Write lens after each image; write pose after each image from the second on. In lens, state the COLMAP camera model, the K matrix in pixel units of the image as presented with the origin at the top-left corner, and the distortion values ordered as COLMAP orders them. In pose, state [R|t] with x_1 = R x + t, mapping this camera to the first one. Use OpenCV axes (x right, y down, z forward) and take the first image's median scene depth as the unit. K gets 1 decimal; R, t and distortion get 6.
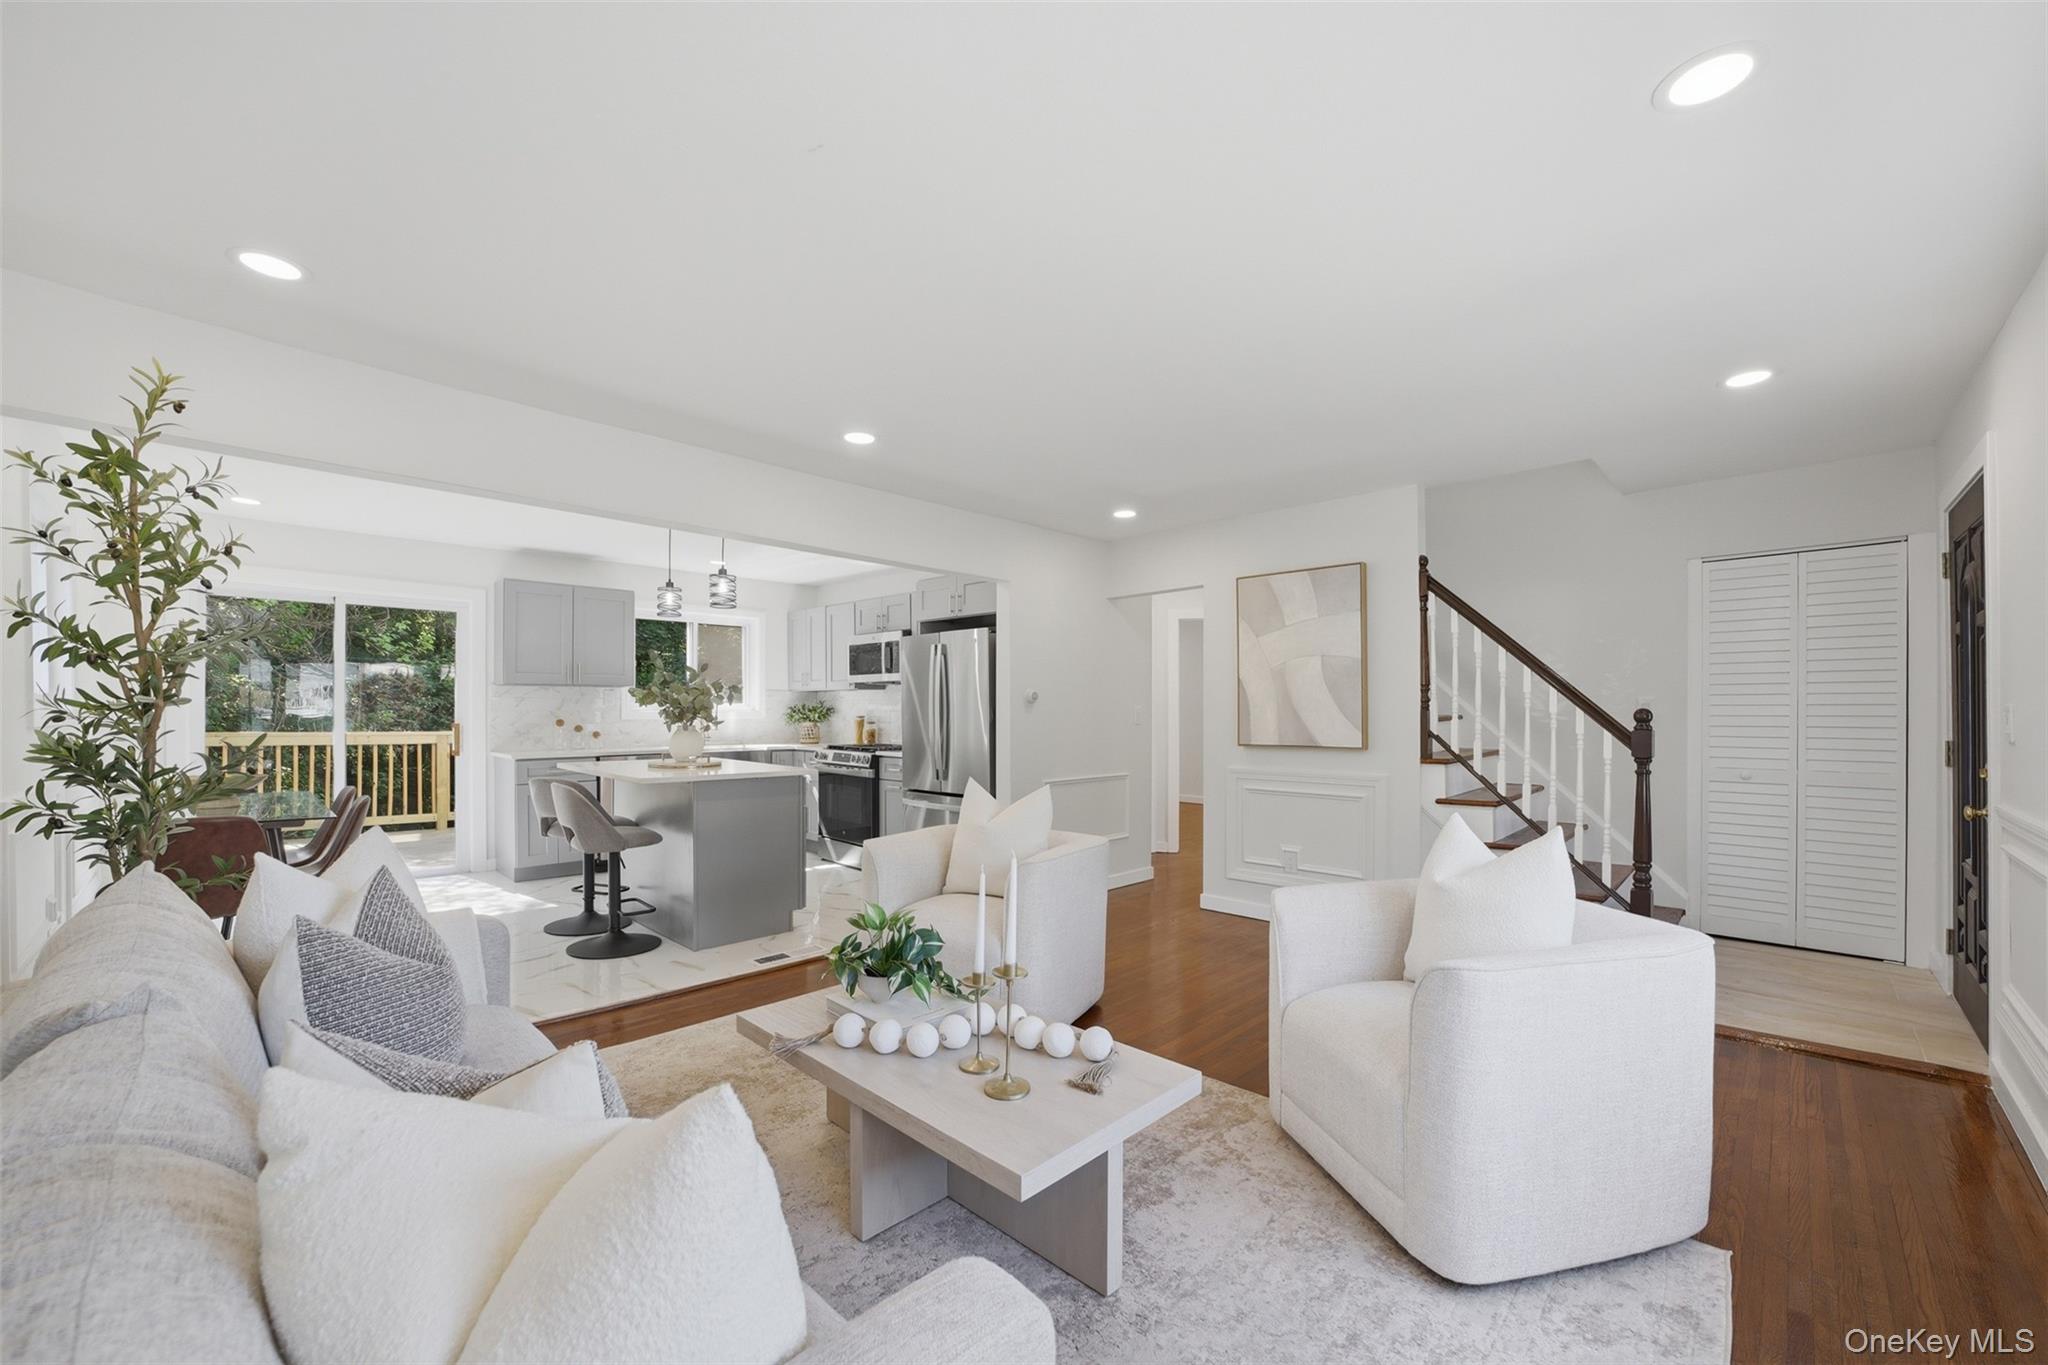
lens RADIAL K [[801.0, 0, 1032.7], [0, 801.0, 705.2], [0, 0, 1]] dist [-0.035565, 0.005720]
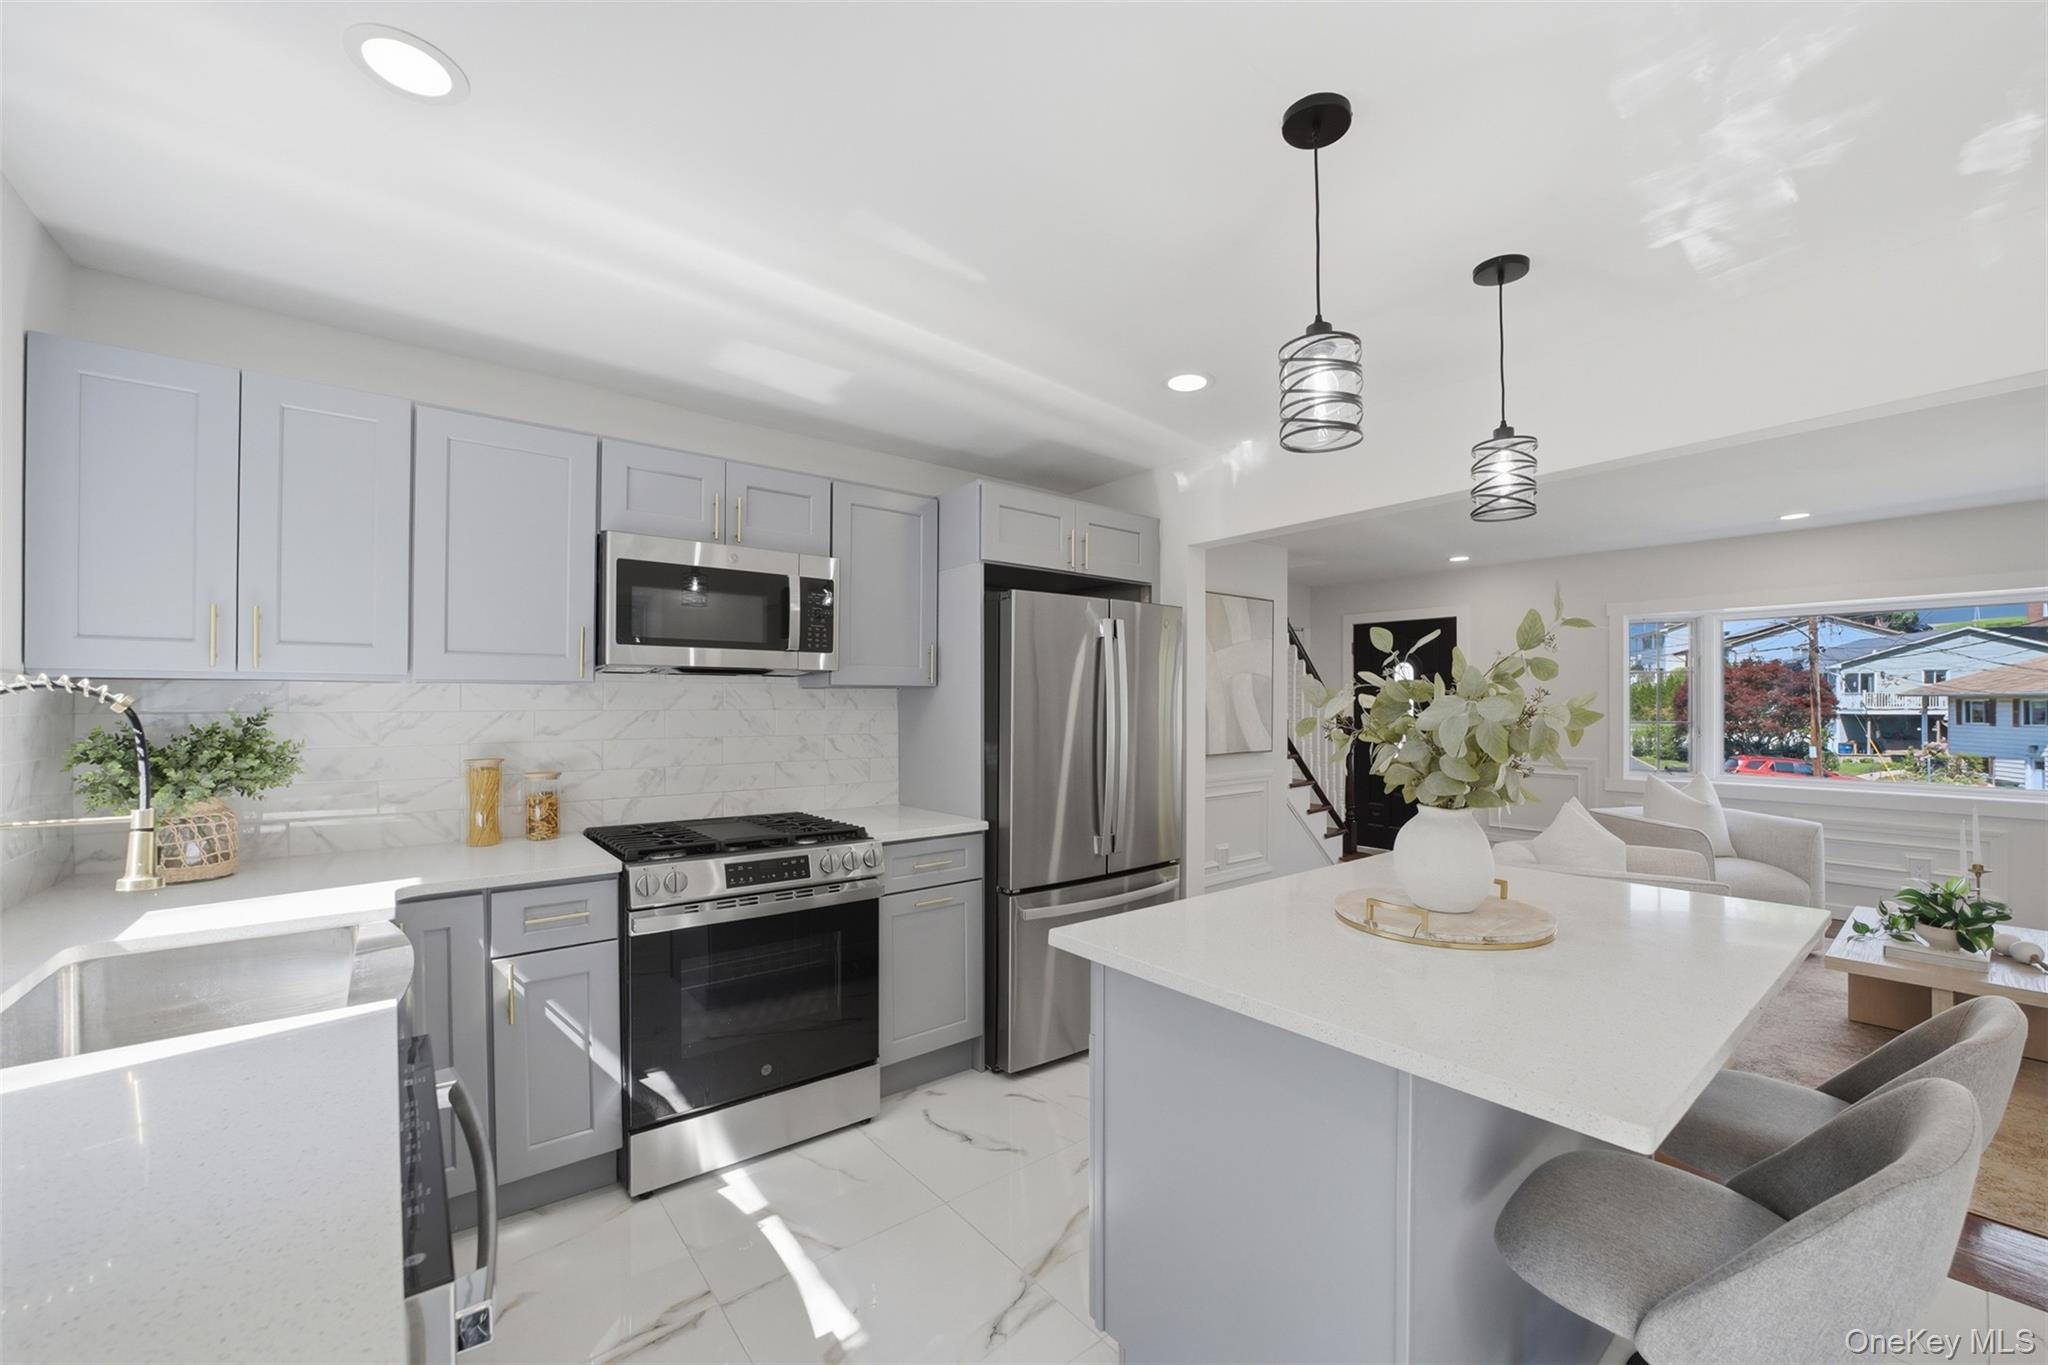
lens RADIAL K [[801.0, 0, 1020.1], [0, 801.0, 702.3], [0, 0, 1]] dist [-0.035565, 0.005720]
pose [[0.144716, -0.003678, 0.989466, -0.886938], [-0.008539, 0.999951, 0.004966, -0.024007], [-0.989436, -0.009168, 0.144677, 1.244466]]
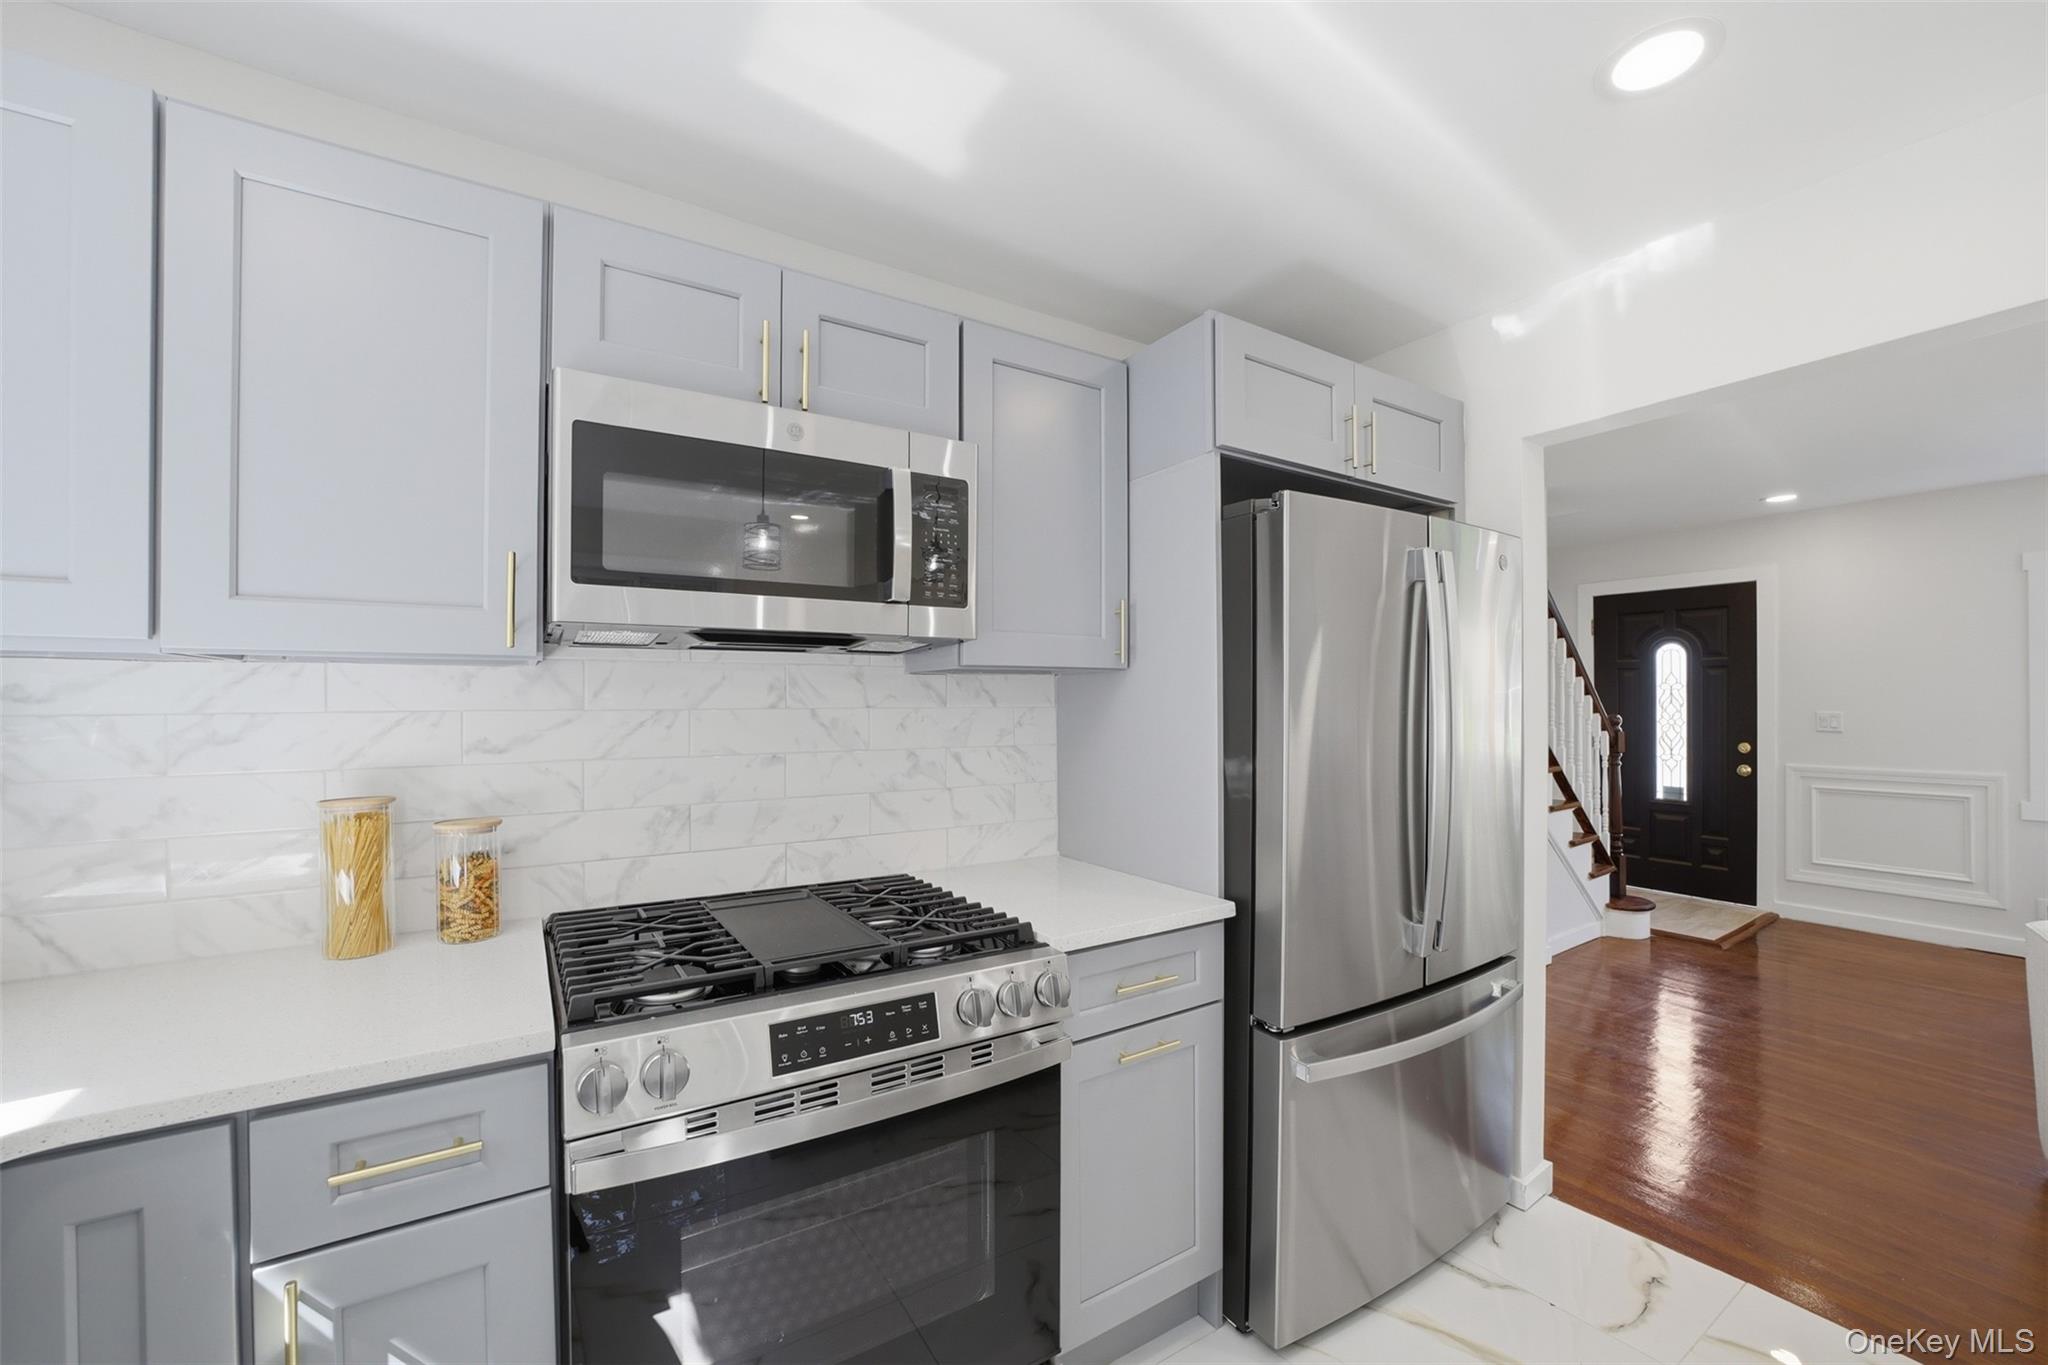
lens RADIAL K [[801.0, 0, 1014.6], [0, 801.0, 701.4], [0, 0, 1]] dist [-0.035565, 0.005720]
pose [[0.261377, -0.005579, 0.965221, -0.612062], [-0.003492, 0.999971, 0.006725, -0.018748], [-0.965230, -0.005128, 0.261350, 1.374167]]
